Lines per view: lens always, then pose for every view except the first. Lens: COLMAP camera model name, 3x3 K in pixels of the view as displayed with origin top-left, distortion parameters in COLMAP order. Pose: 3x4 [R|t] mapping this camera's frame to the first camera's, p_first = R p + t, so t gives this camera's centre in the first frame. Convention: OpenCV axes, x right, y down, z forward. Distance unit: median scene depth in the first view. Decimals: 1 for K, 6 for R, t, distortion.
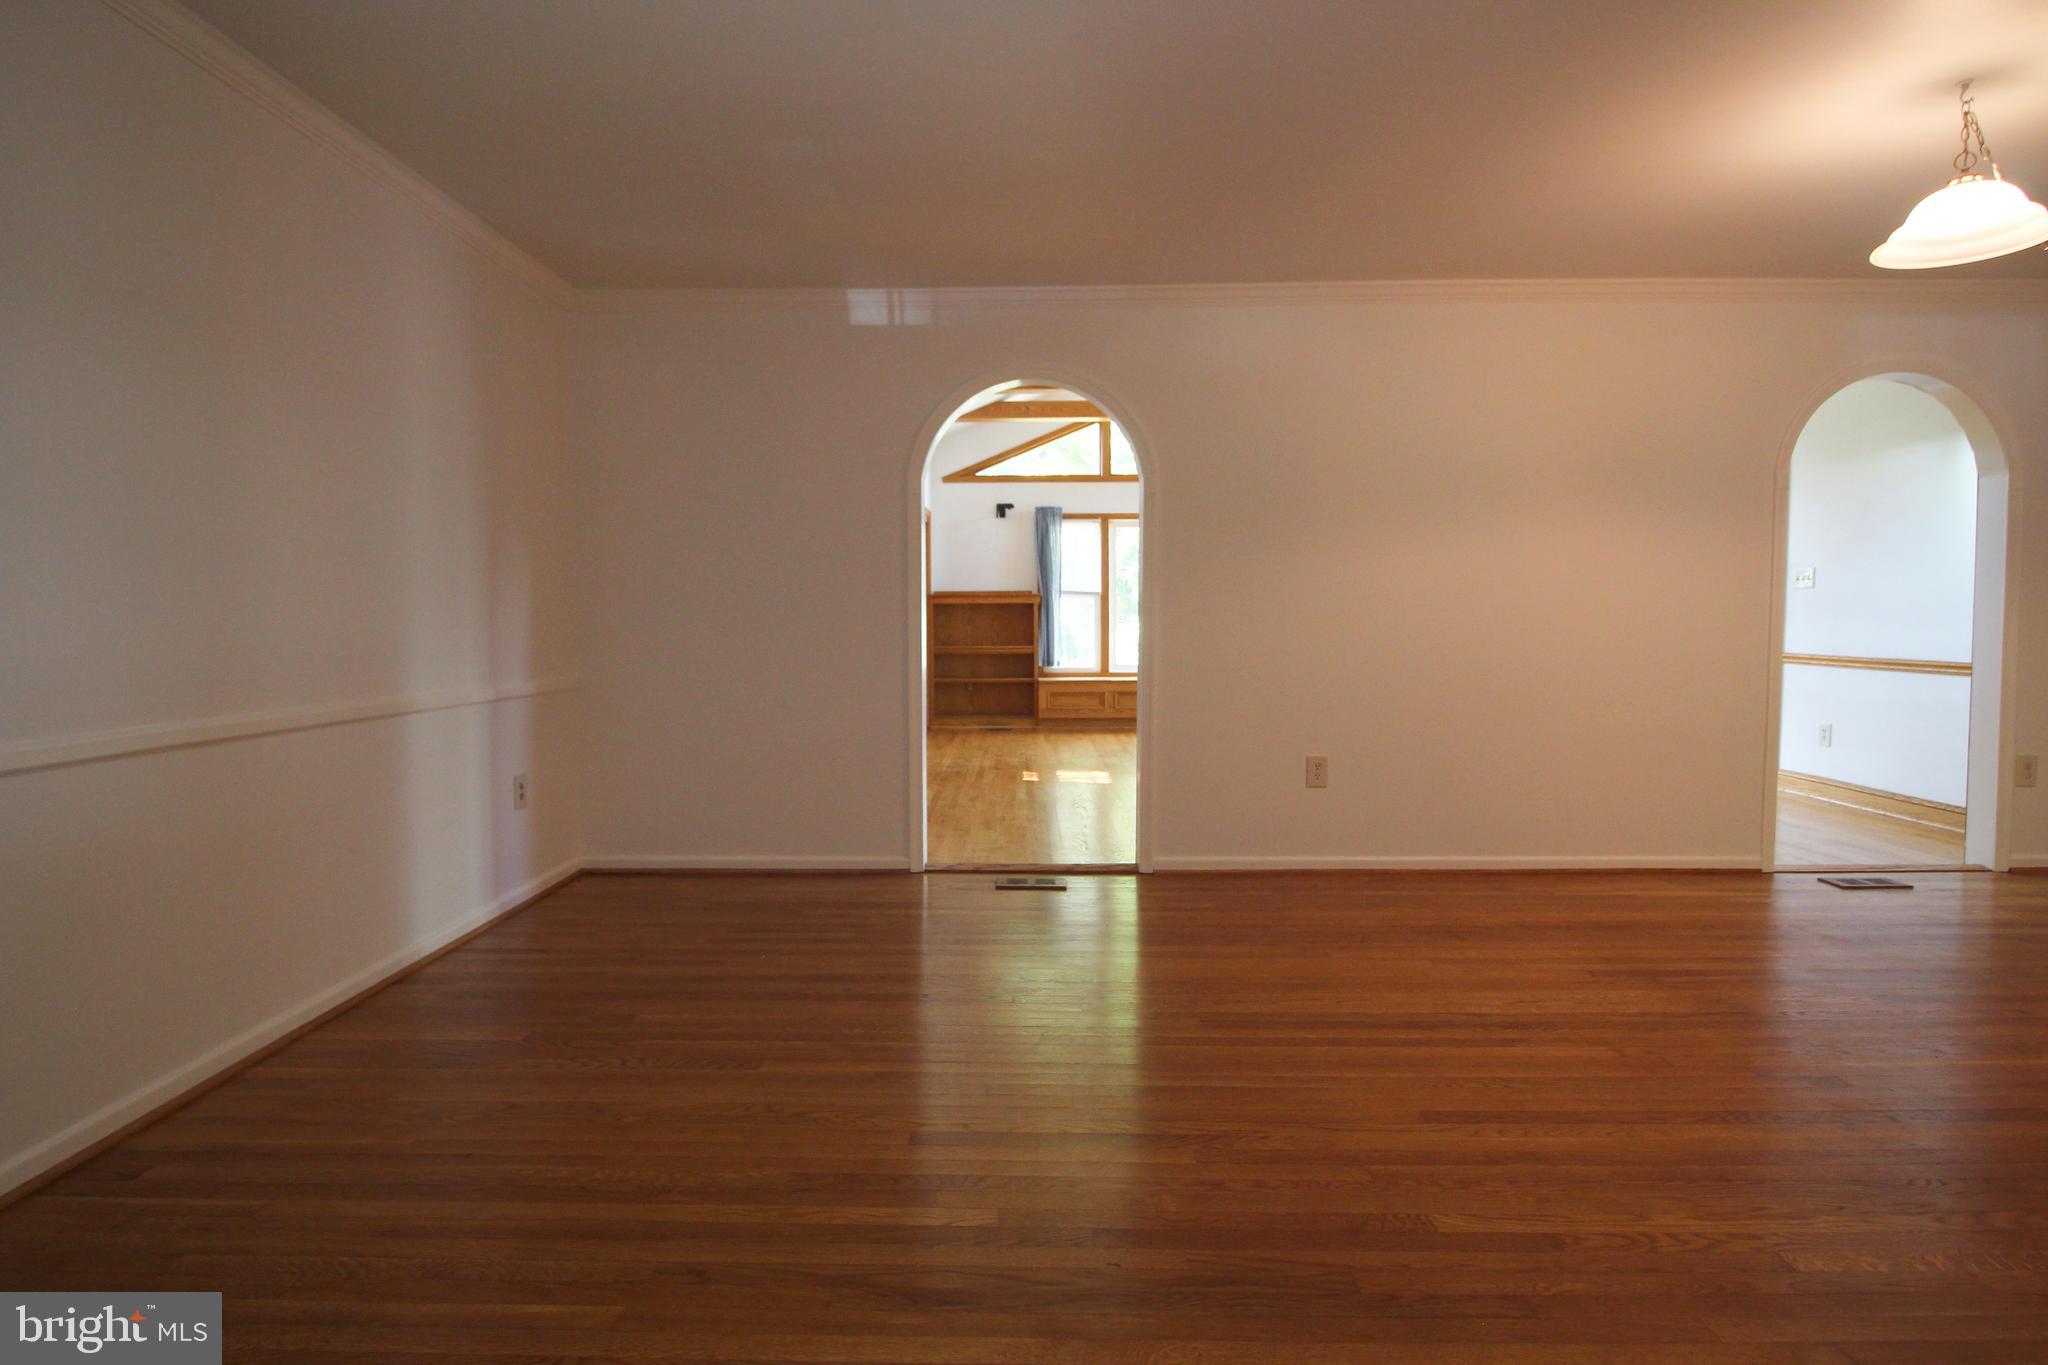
lens RADIAL K [[993.3, 0, 985.4], [0, 993.3, 651.0], [0, 0, 1]] dist [-0.011137, -0.000782]
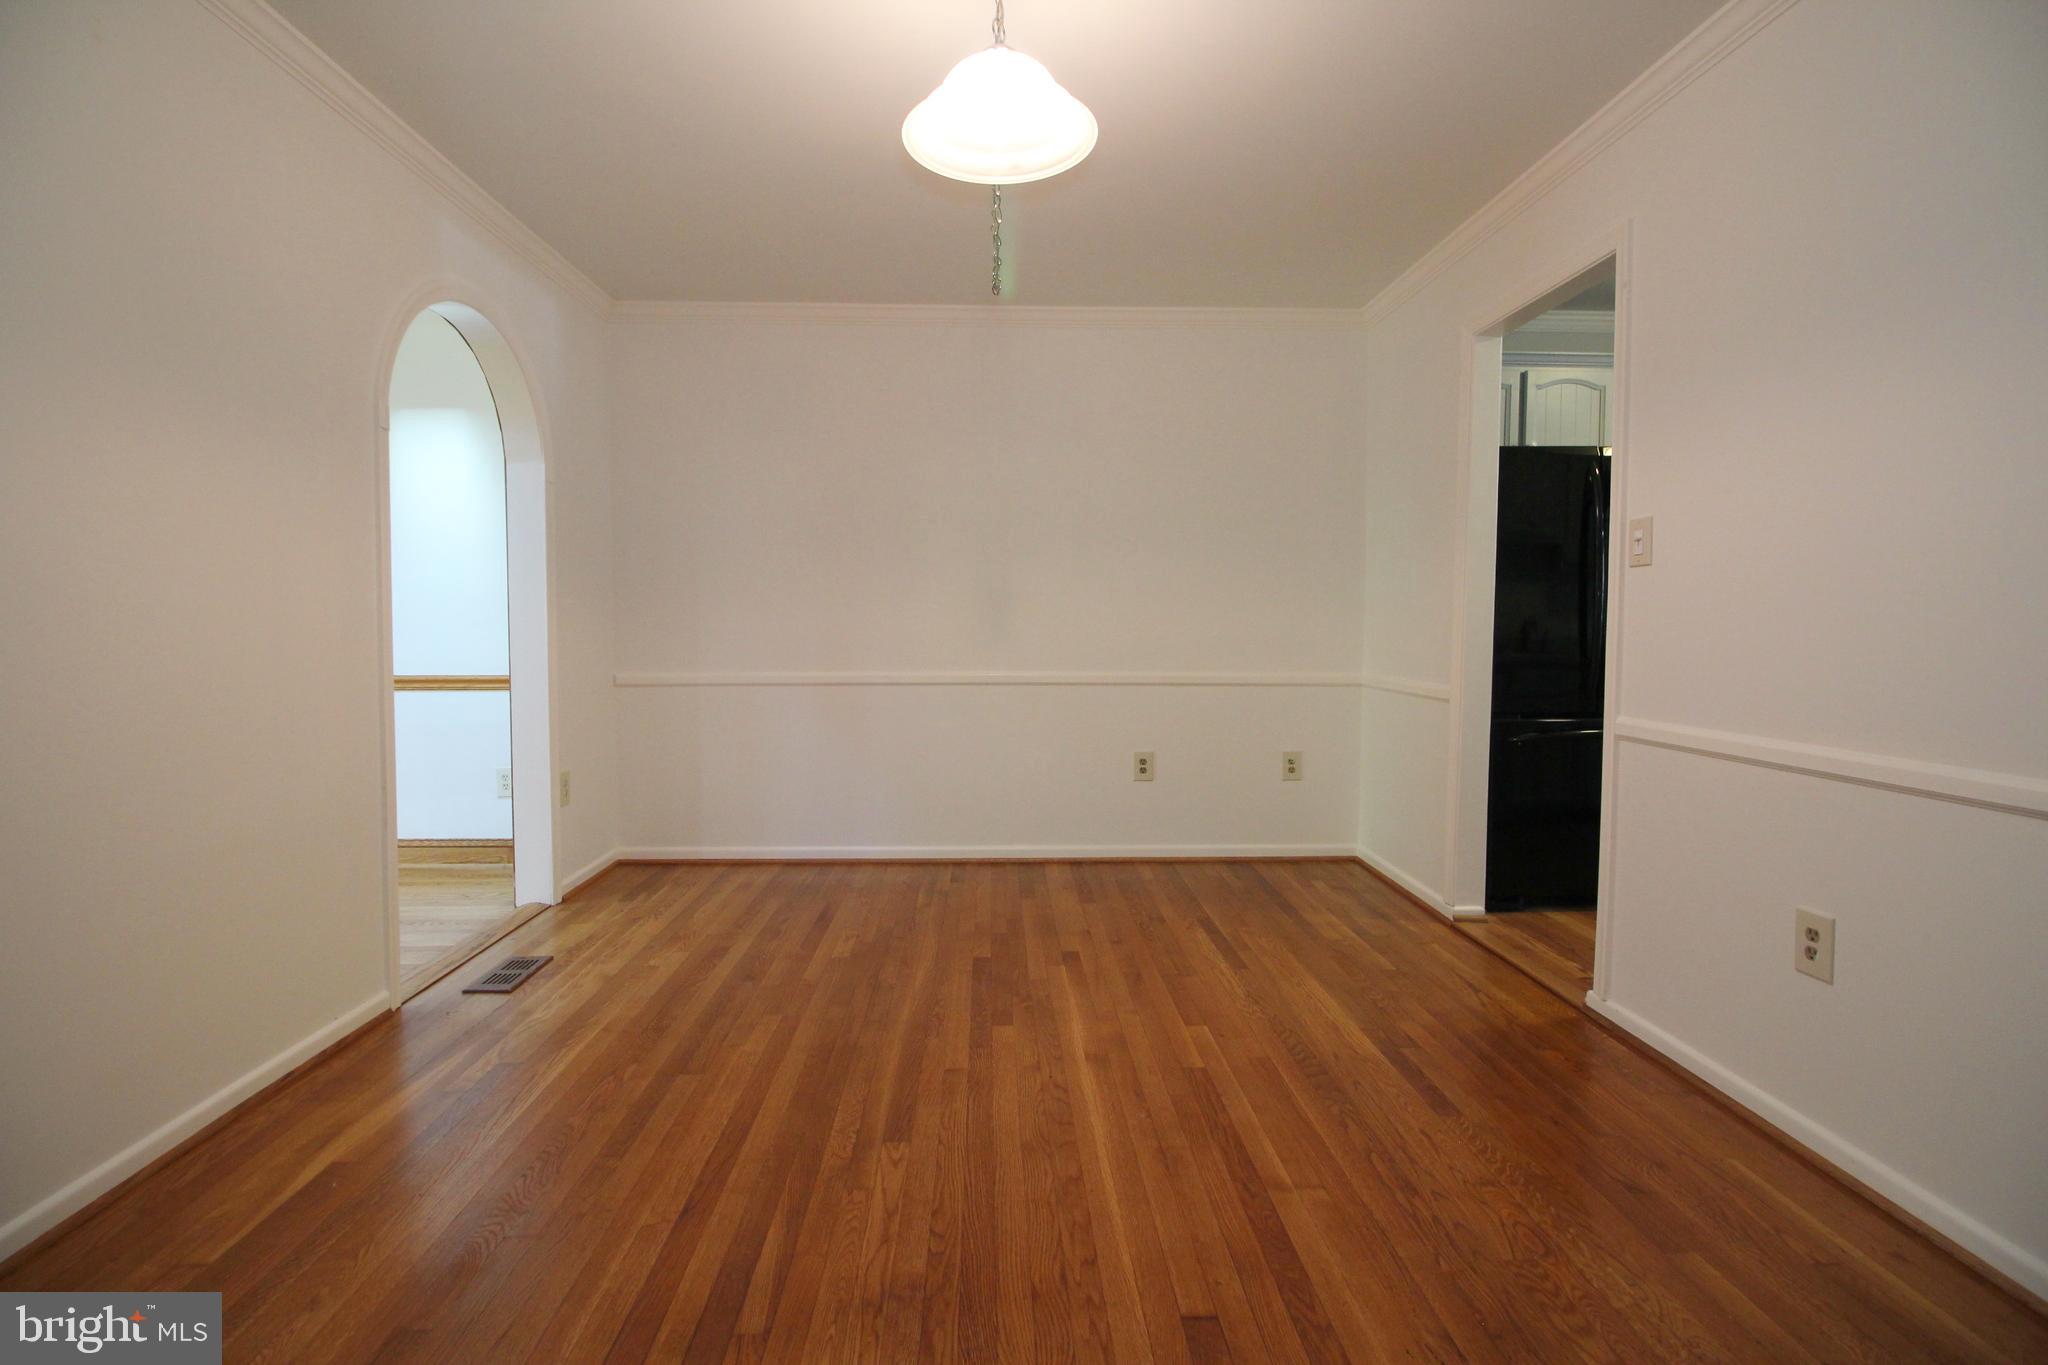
lens RADIAL K [[943.4, 0, 1012.6], [0, 943.4, 658.8], [0, 0, 1]] dist [0.002025, -0.014607]
pose [[-0.046640, -0.037765, 0.998198, 0.190459], [0.035671, 0.998585, 0.039447, -0.027318], [-0.998275, 0.037446, -0.045227, 0.803372]]
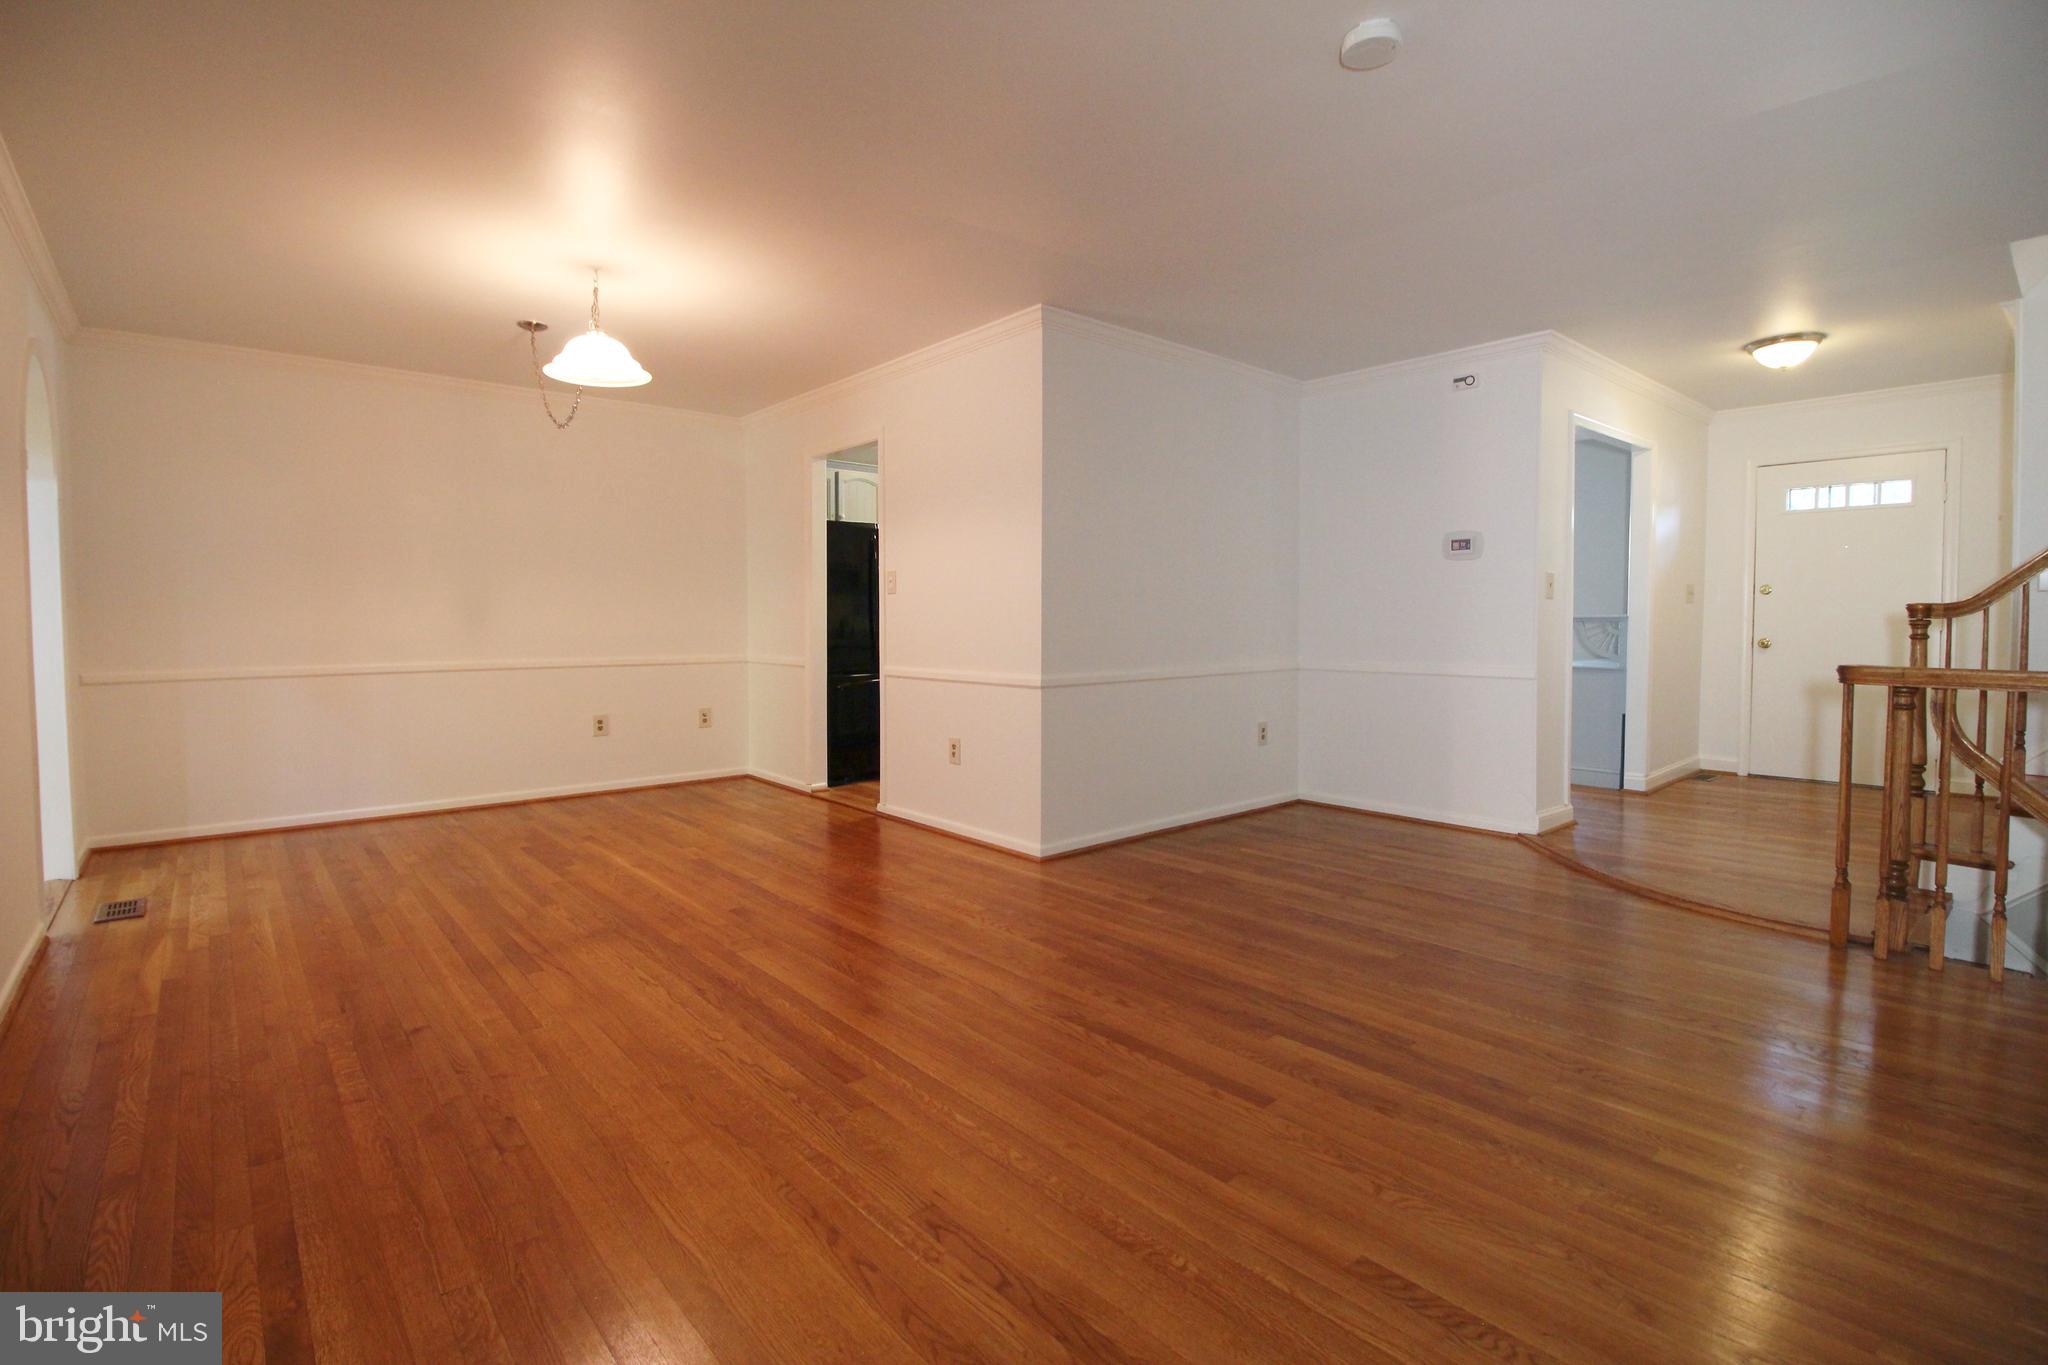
lens RADIAL K [[943.4, 0, 1012.6], [0, 943.4, 658.8], [0, 0, 1]] dist [0.002025, -0.014607]
pose [[-0.665693, -0.026904, 0.745741, -0.407717], [0.032301, 0.997374, 0.064816, -0.041027], [-0.745526, 0.067236, -0.663076, 1.178613]]
